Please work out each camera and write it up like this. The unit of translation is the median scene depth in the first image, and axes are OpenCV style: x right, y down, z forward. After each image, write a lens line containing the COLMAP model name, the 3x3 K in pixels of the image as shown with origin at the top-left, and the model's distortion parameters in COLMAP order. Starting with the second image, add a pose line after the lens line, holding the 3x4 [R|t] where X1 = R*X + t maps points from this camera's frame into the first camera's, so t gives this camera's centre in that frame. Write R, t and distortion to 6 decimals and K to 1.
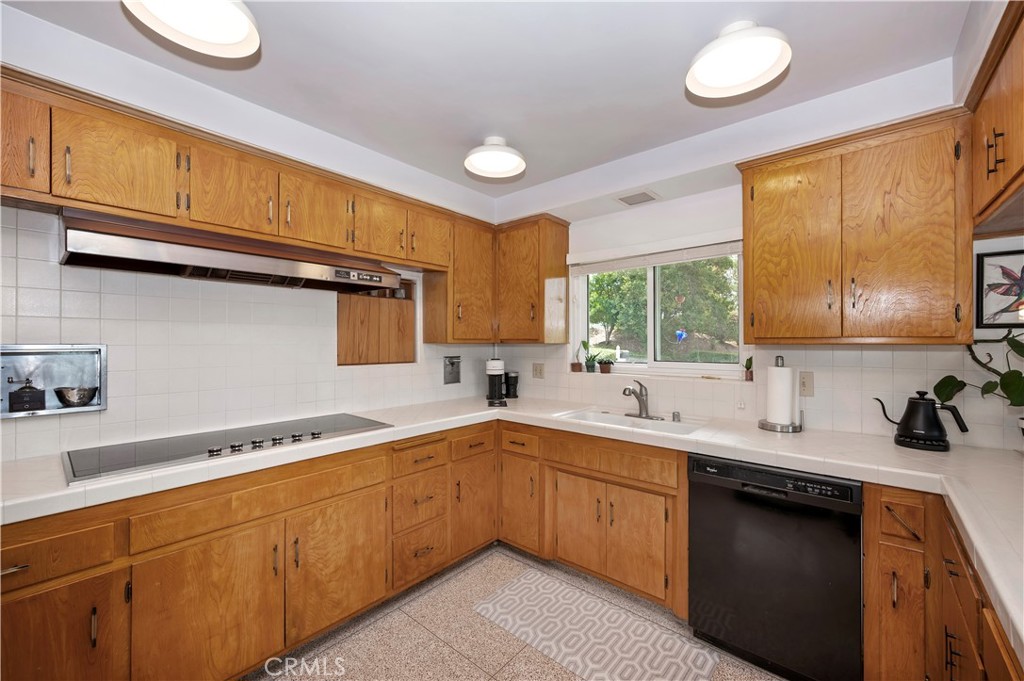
lens RADIAL K [[402.4, 0, 512.0], [0, 402.4, 340.5], [0, 0, 1]] dist [0.000450, -0.000108]
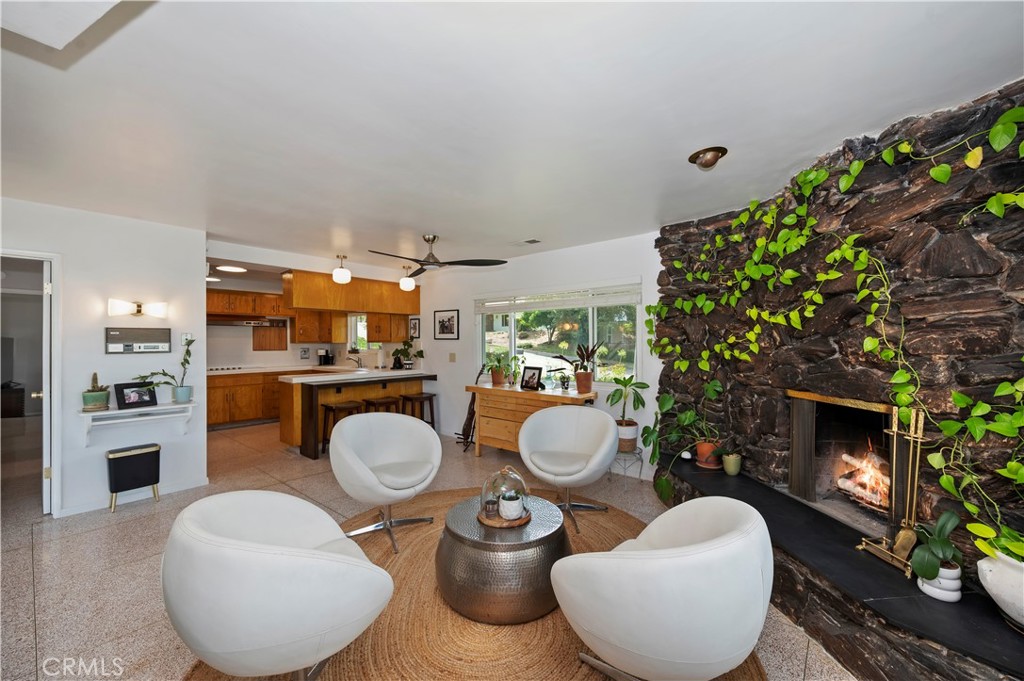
lens RADIAL K [[402.4, 0, 512.0], [0, 402.4, 340.5], [0, 0, 1]] dist [0.000450, -0.000108]
pose [[0.999939, -0.001428, 0.010938, 1.308215], [0.001440, 0.999998, -0.001148, -0.003629], [-0.010936, 0.001164, 0.999940, -1.799739]]
